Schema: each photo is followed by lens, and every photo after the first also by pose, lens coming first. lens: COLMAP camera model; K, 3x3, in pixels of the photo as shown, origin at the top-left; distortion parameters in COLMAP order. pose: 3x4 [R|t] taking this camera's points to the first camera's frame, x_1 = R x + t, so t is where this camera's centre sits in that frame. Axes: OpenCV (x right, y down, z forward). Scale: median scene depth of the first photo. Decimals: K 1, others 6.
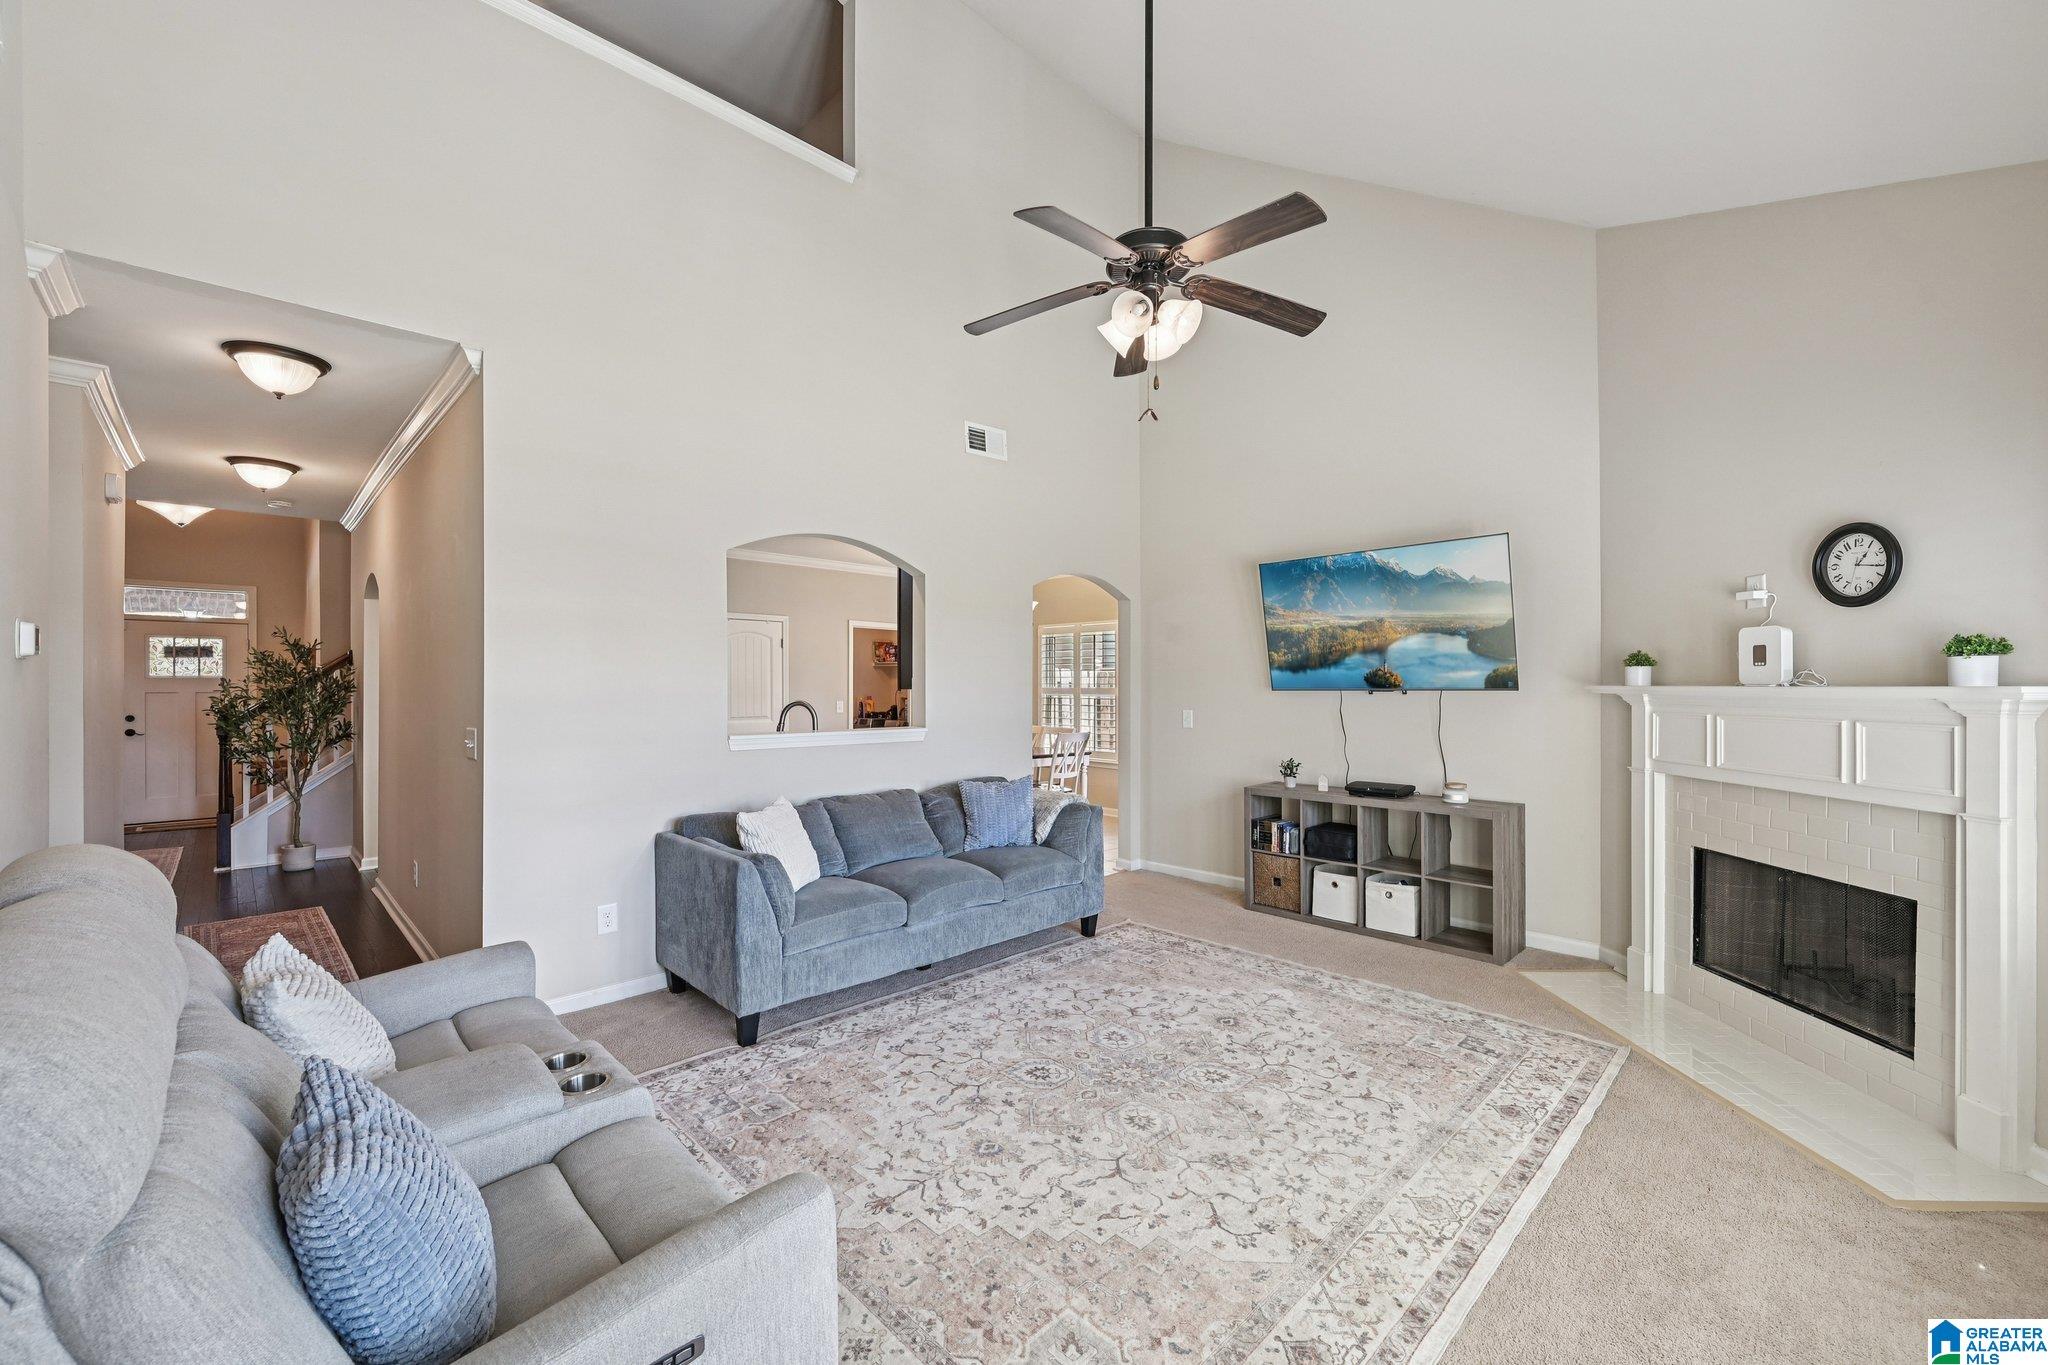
lens RADIAL K [[819.8, 0, 1024.0], [0, 819.8, 682.5], [0, 0, 1]] dist [0.002043, 0.000199]
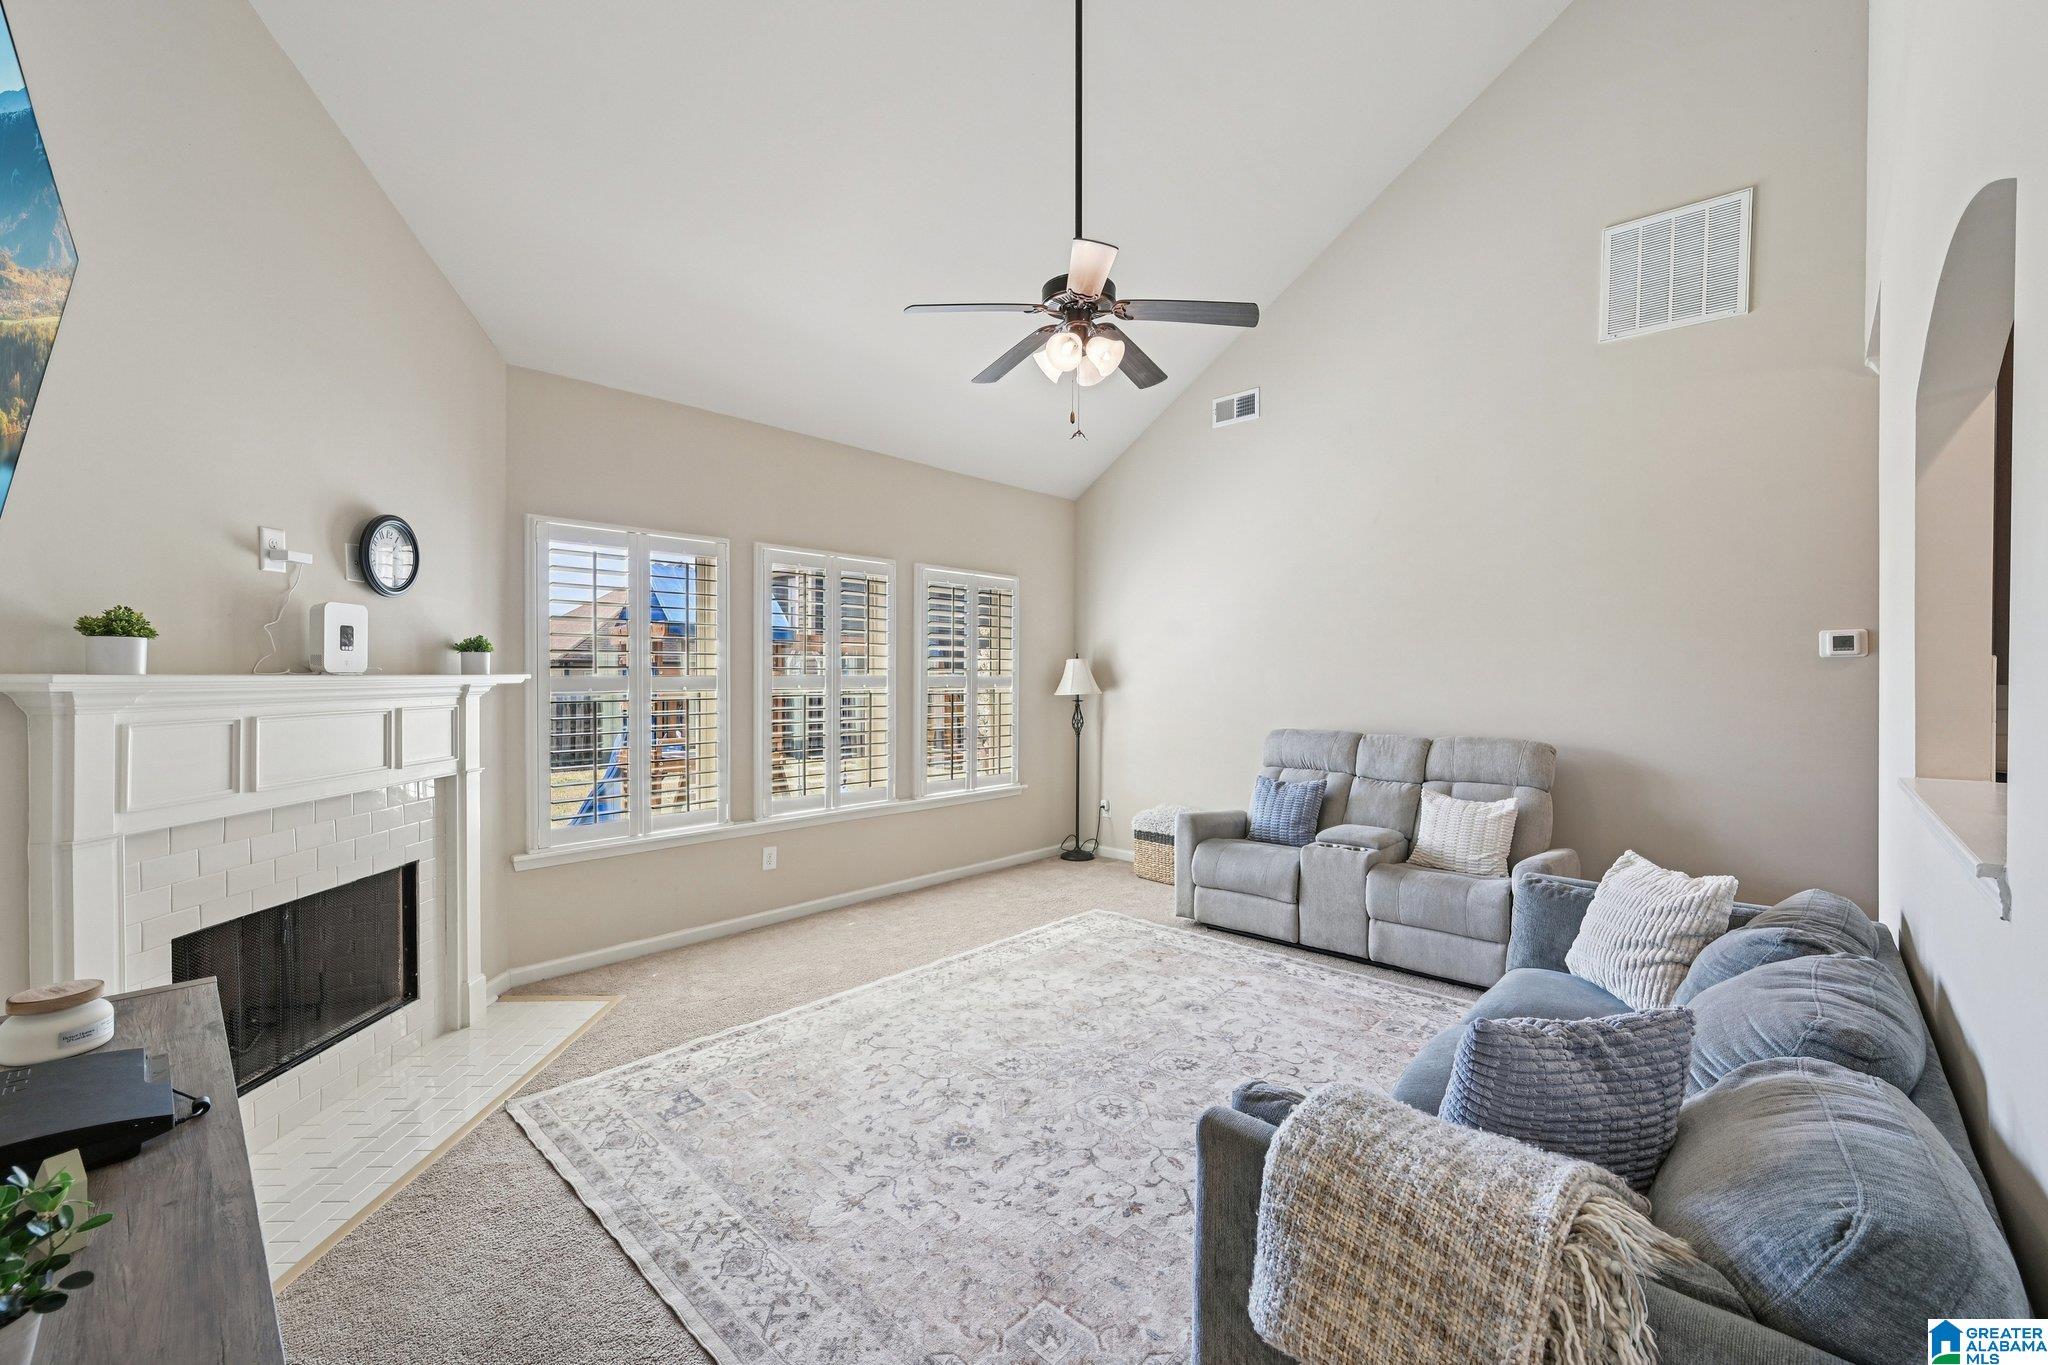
lens RADIAL K [[819.8, 0, 1024.0], [0, 819.8, 682.5], [0, 0, 1]] dist [0.002043, 0.000199]
pose [[-0.998772, 0.000347, -0.049550, 0.269437], [0.000273, 0.999999, 0.001504, 0.012414], [0.049551, 0.001488, -0.998770, 2.031129]]
